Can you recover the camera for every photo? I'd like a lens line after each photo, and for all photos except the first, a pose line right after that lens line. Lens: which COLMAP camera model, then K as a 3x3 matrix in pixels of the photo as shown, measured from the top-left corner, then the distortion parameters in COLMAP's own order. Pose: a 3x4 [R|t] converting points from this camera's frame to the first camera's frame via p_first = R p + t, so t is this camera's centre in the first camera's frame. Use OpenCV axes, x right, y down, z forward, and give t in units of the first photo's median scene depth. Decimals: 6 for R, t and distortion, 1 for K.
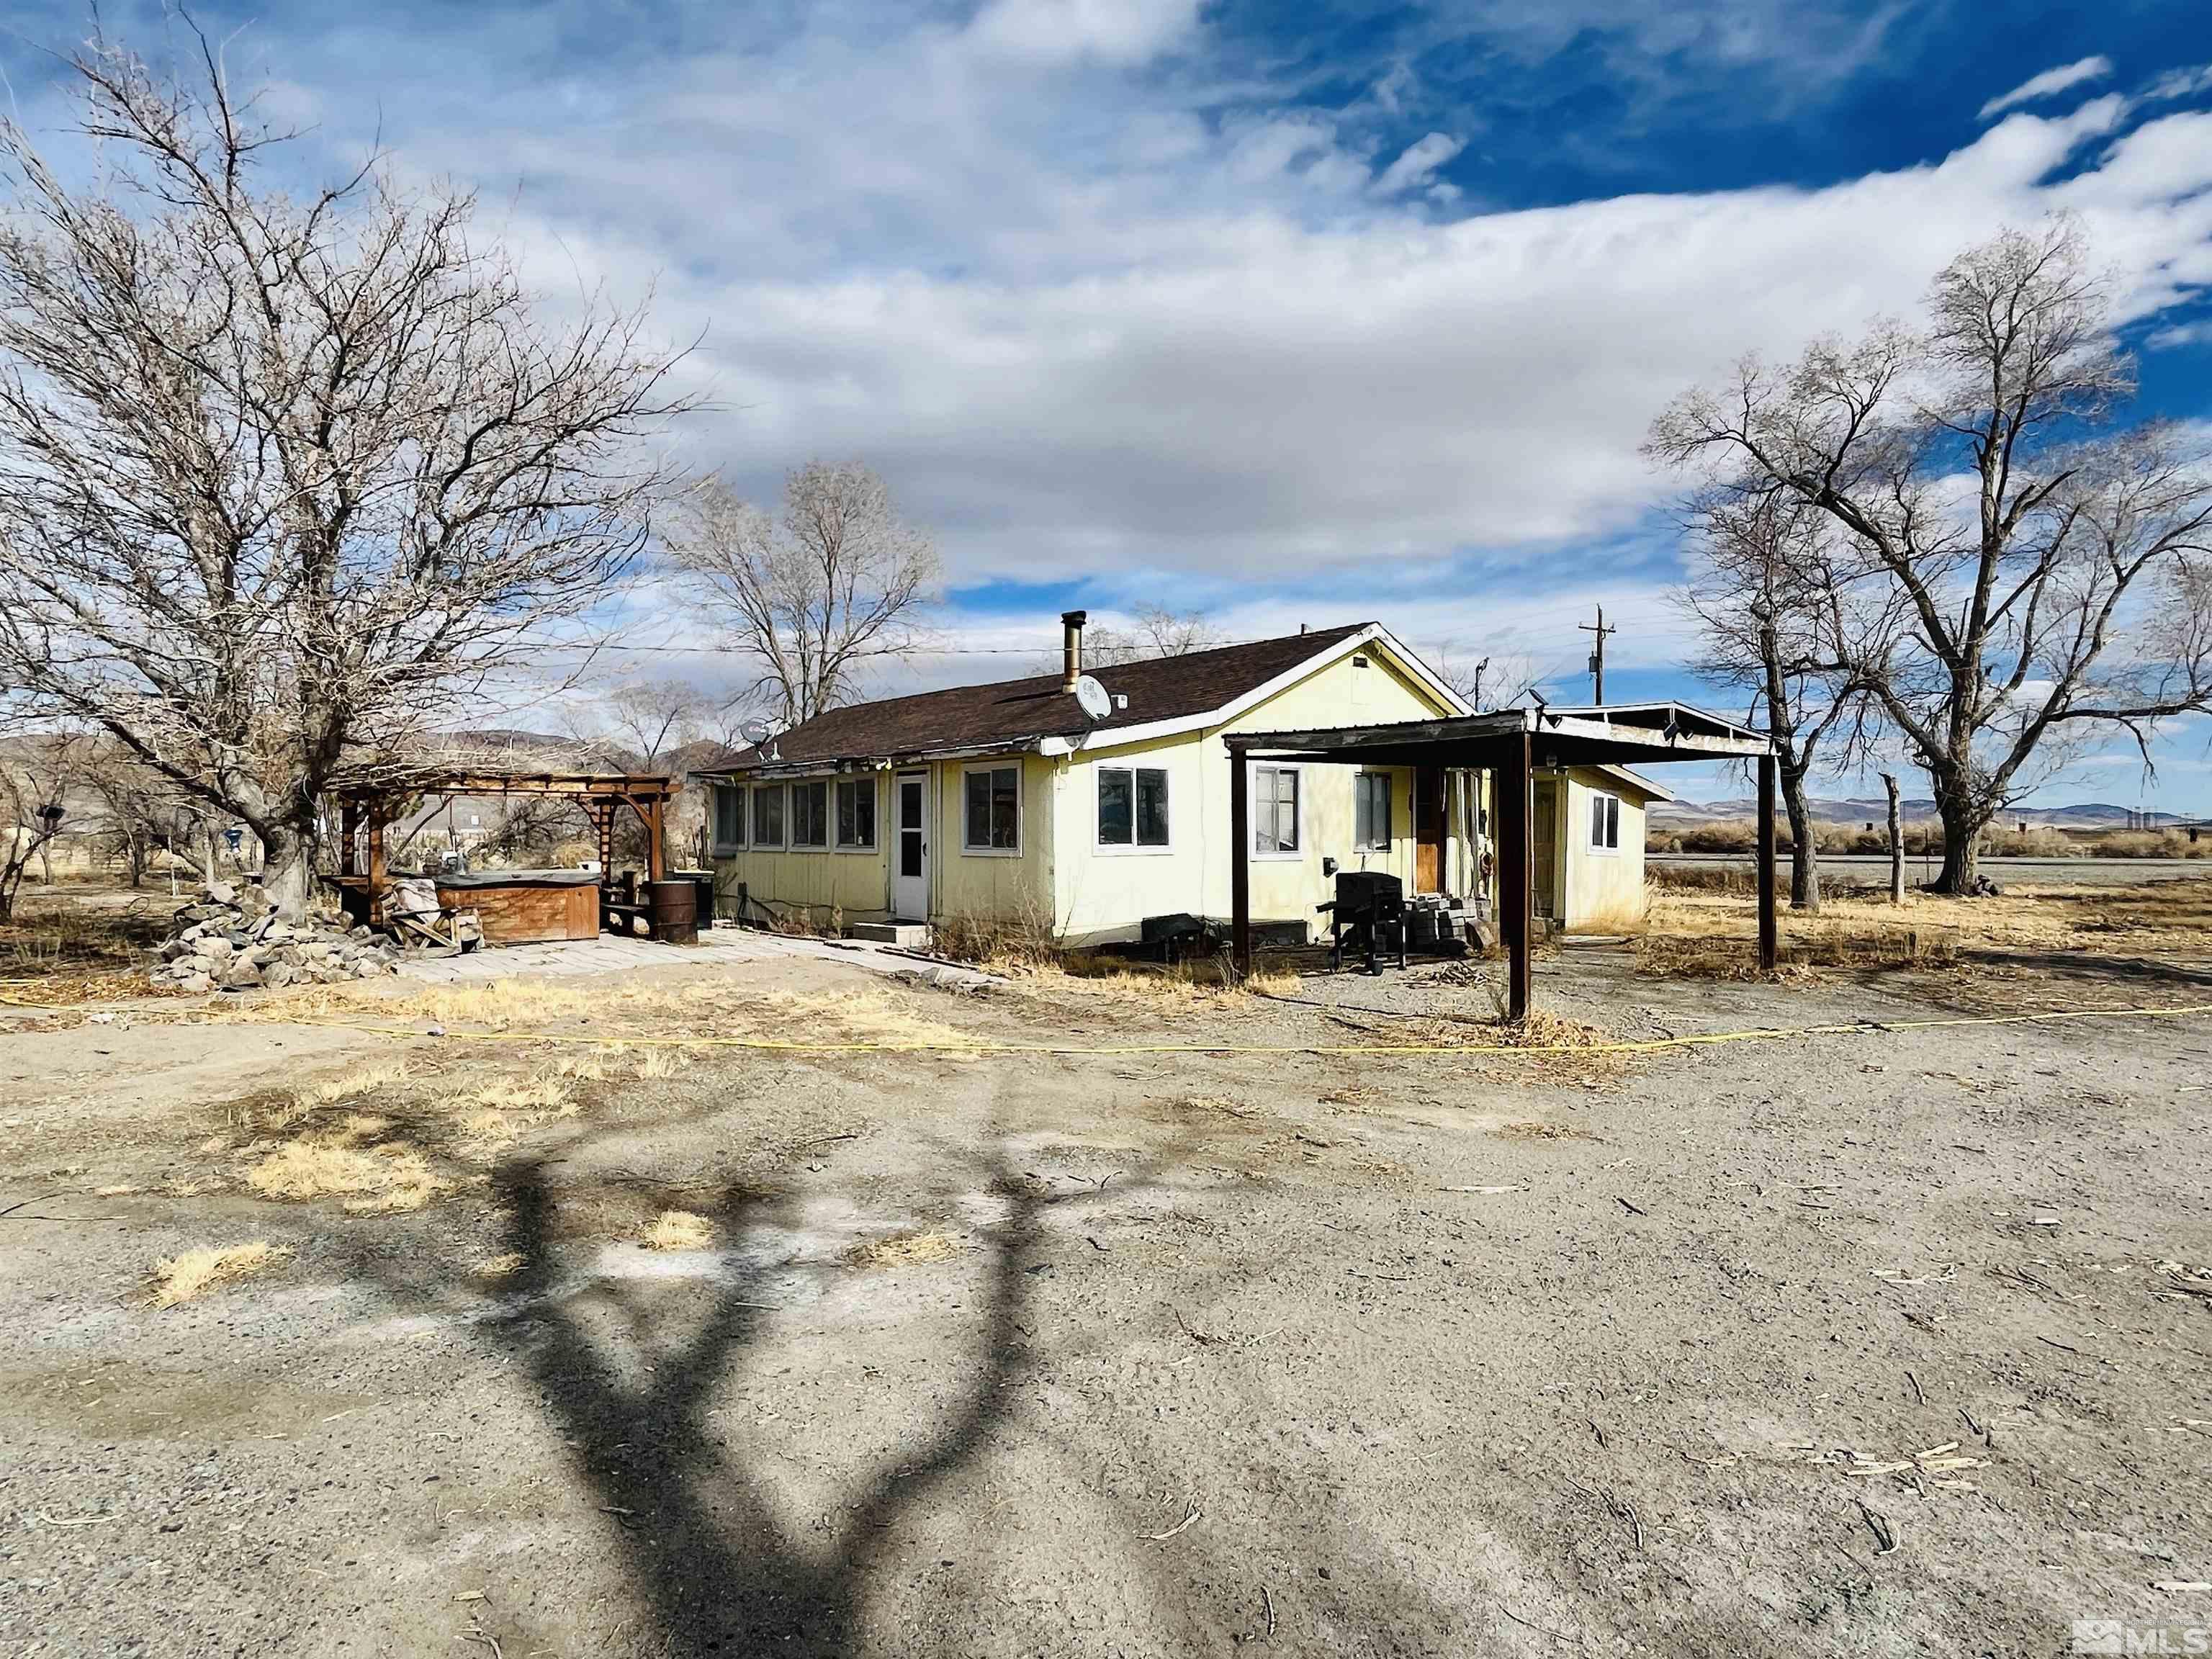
lens RADIAL K [[1165.9, 0, 1100.7], [0, 1165.9, 834.3], [0, 0, 1]] dist [-0.019919, 0.001814]
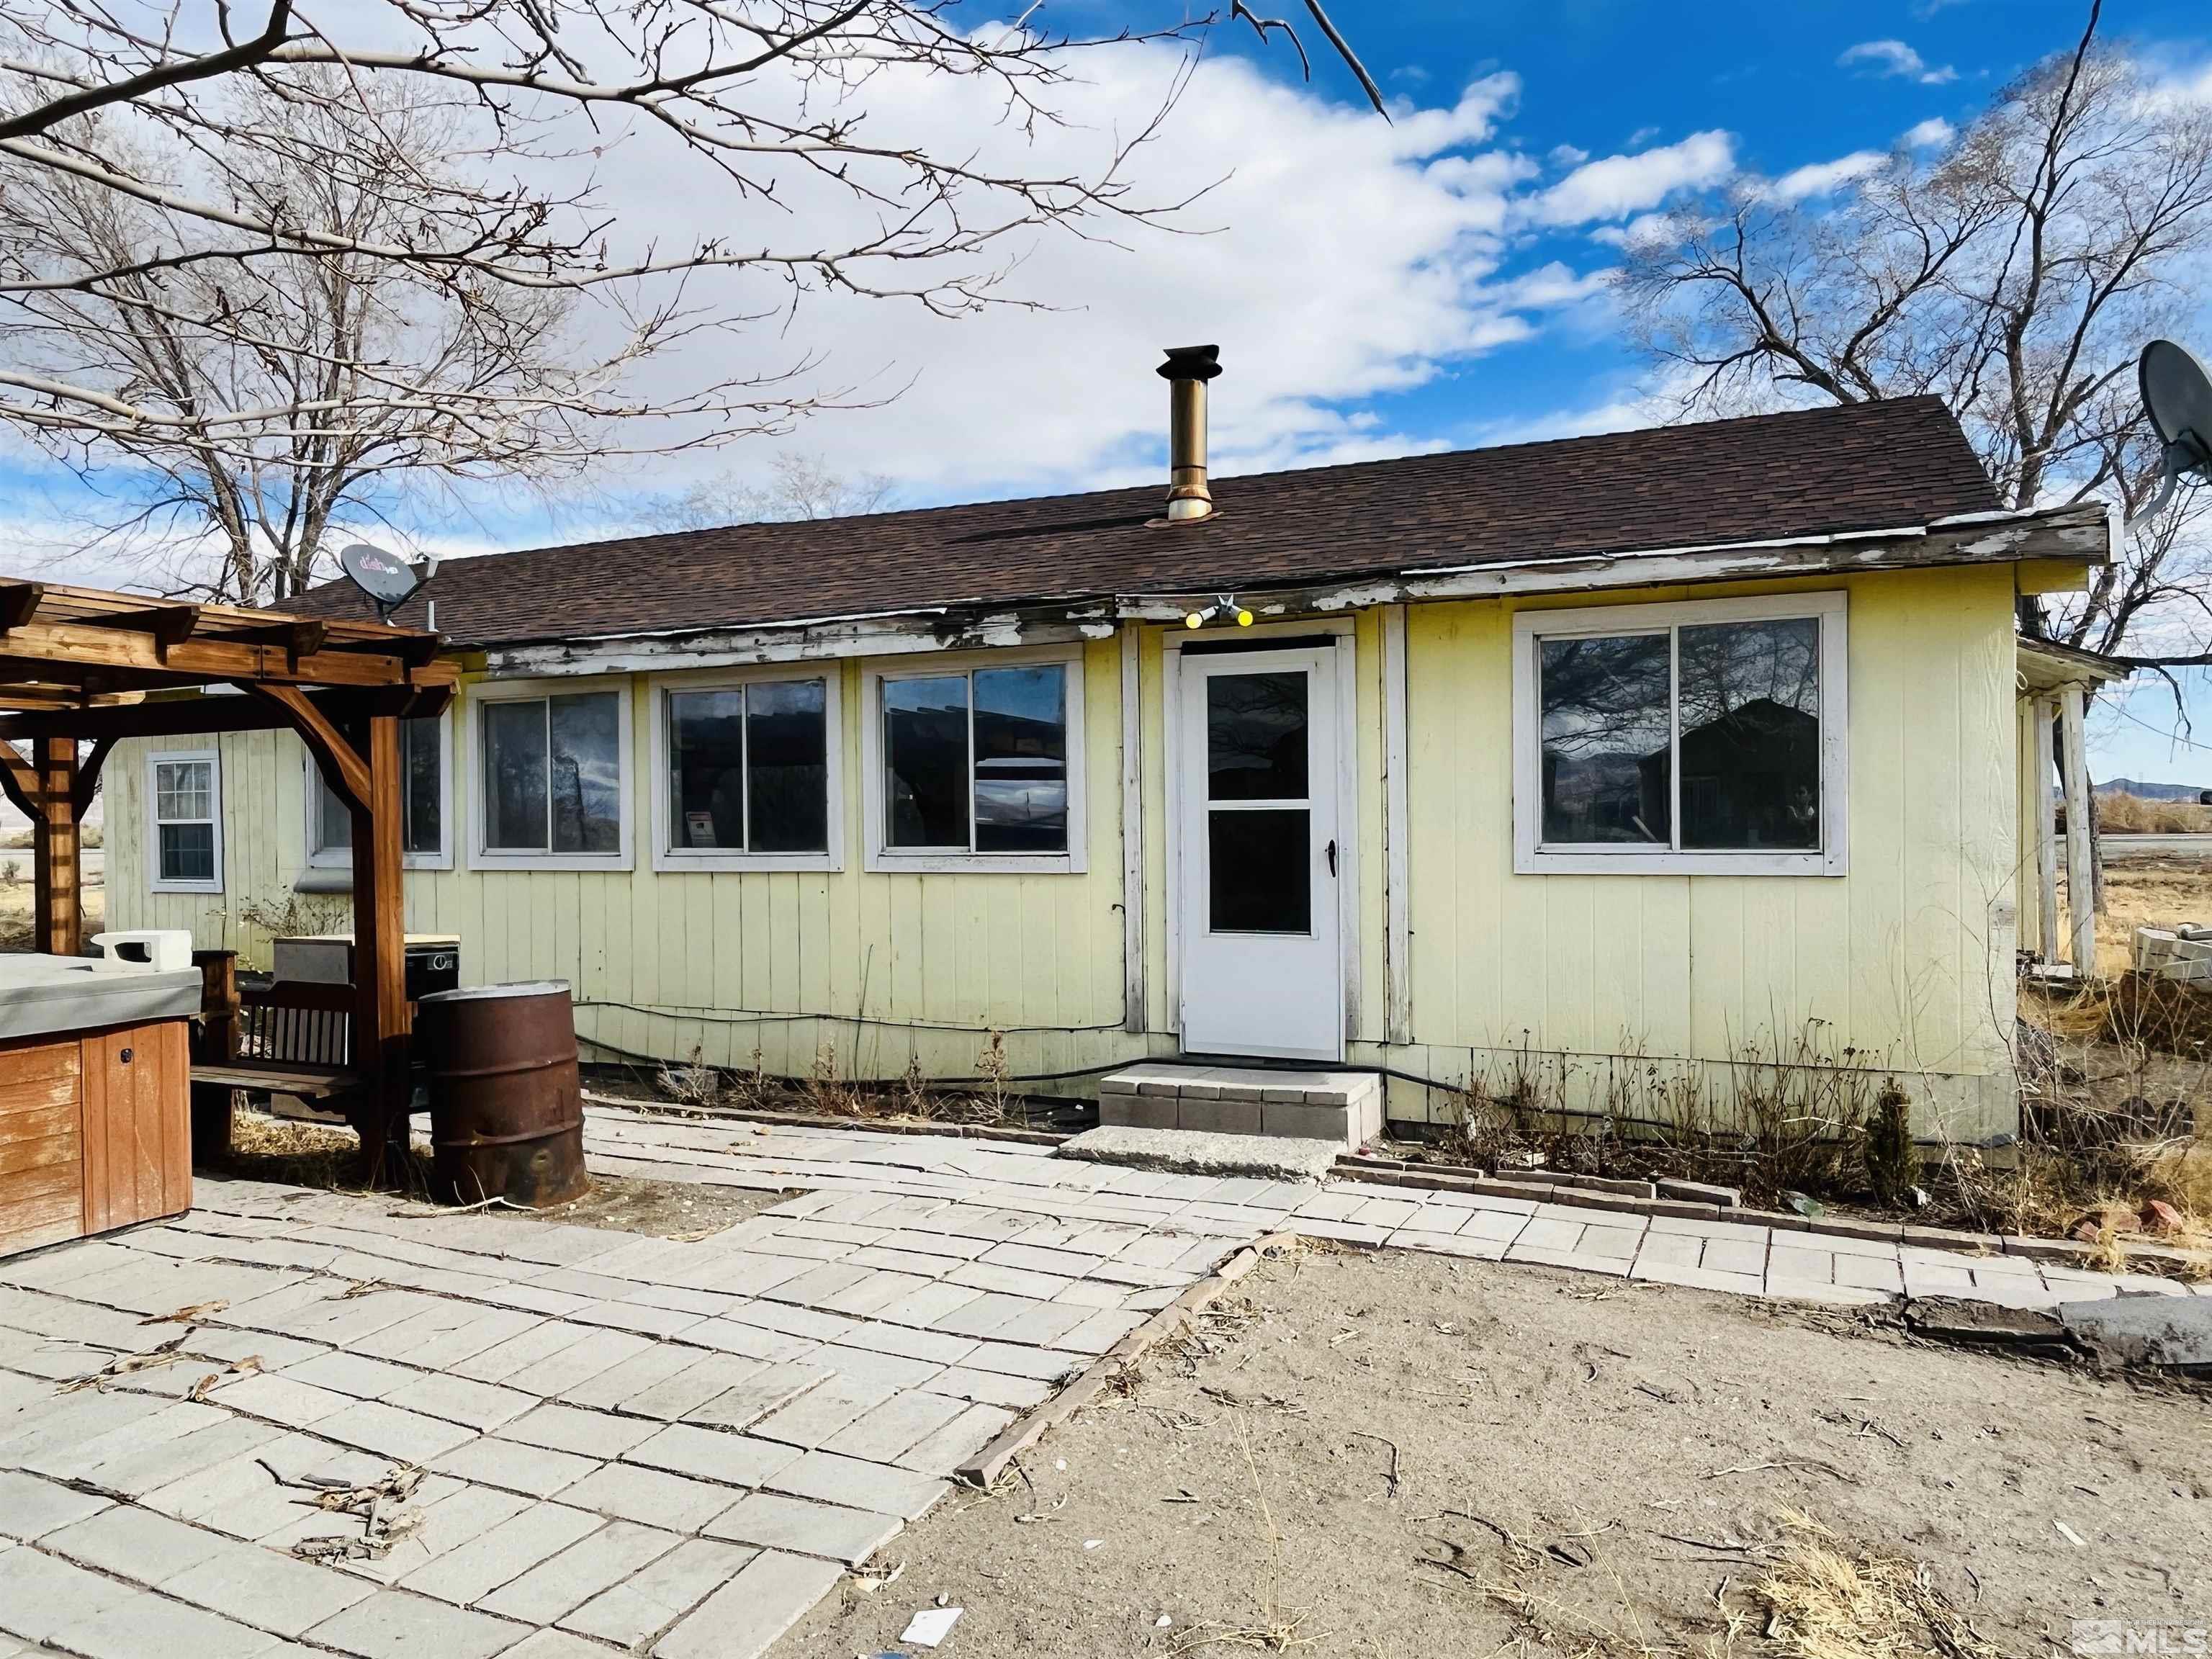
lens RADIAL K [[1453.2, 0, 1118.7], [0, 1453.2, 830.5], [0, 0, 1]] dist [-0.010242, 0.005069]
pose [[0.900482, -0.015629, 0.434613, -0.442744], [0.012275, 0.999869, 0.010523, -0.001267], [-0.434721, -0.004141, 0.900556, 0.691958]]
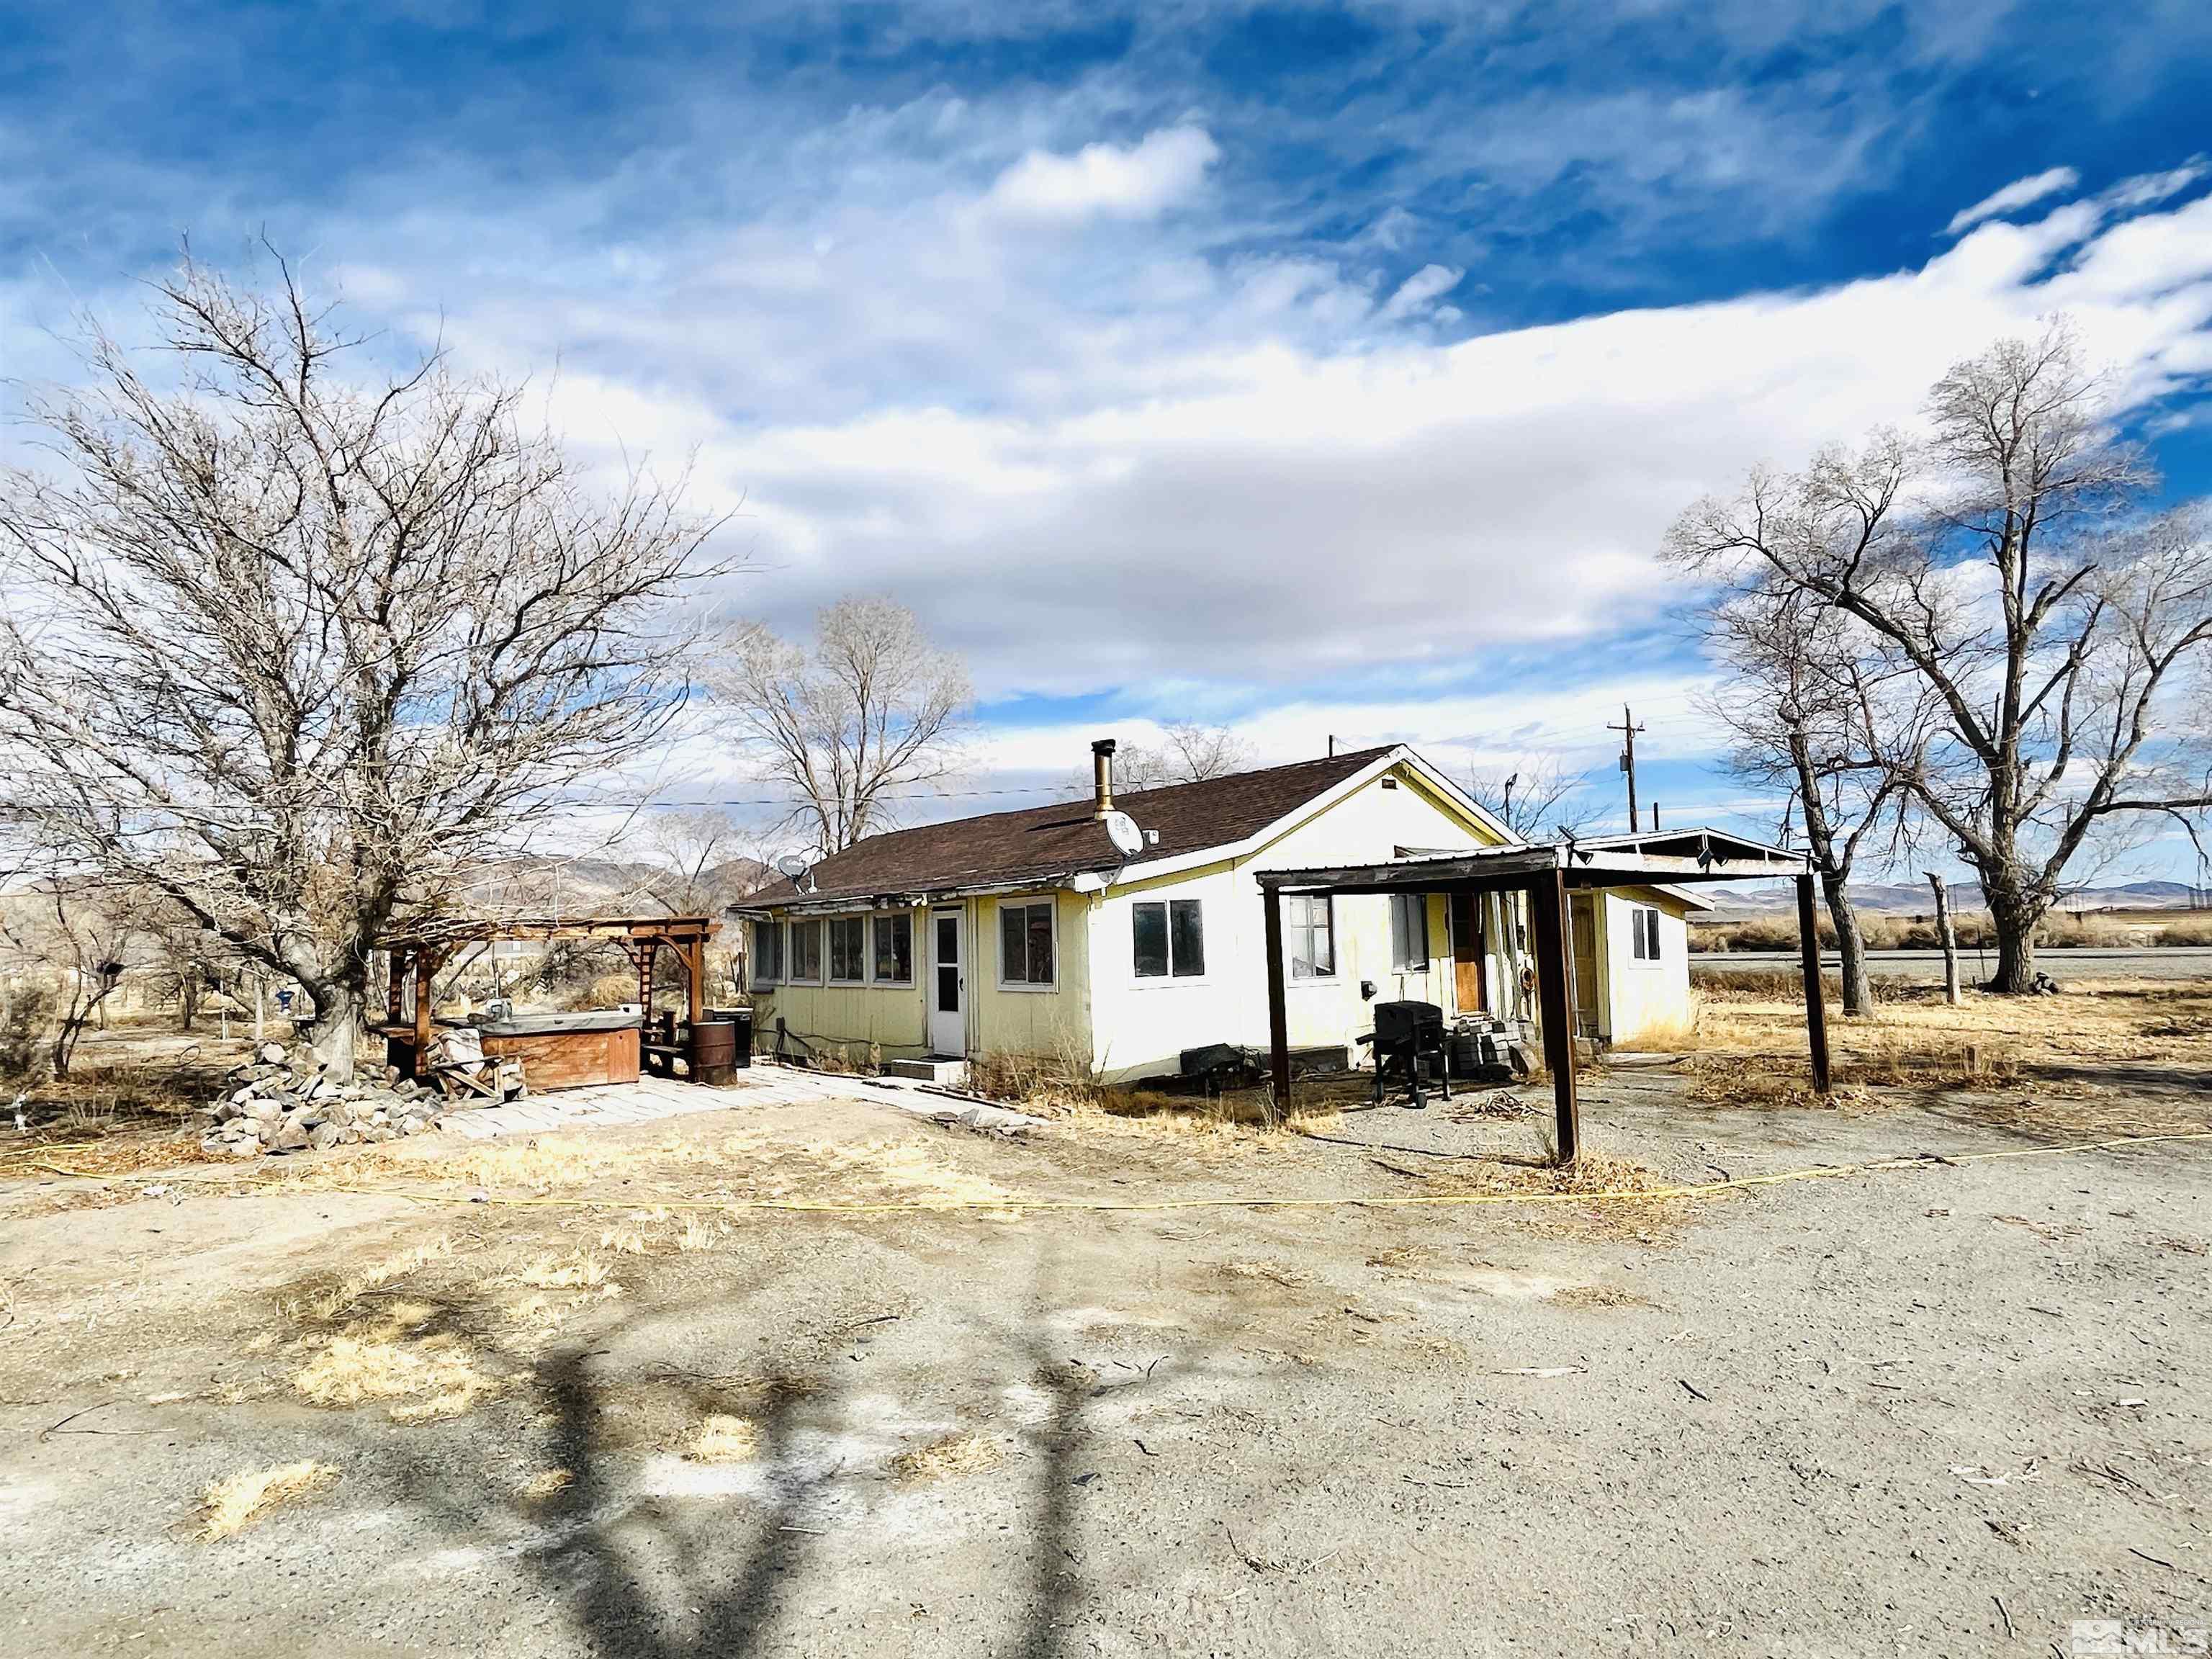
lens RADIAL K [[1165.9, 0, 1100.9], [0, 1165.9, 831.5], [0, 0, 1]] dist [-0.019919, 0.001814]
pose [[0.999136, -0.031132, -0.027524, 0.000889], [0.028438, 0.995225, -0.093372, -0.023492], [0.030300, 0.092509, 0.995251, -0.007087]]
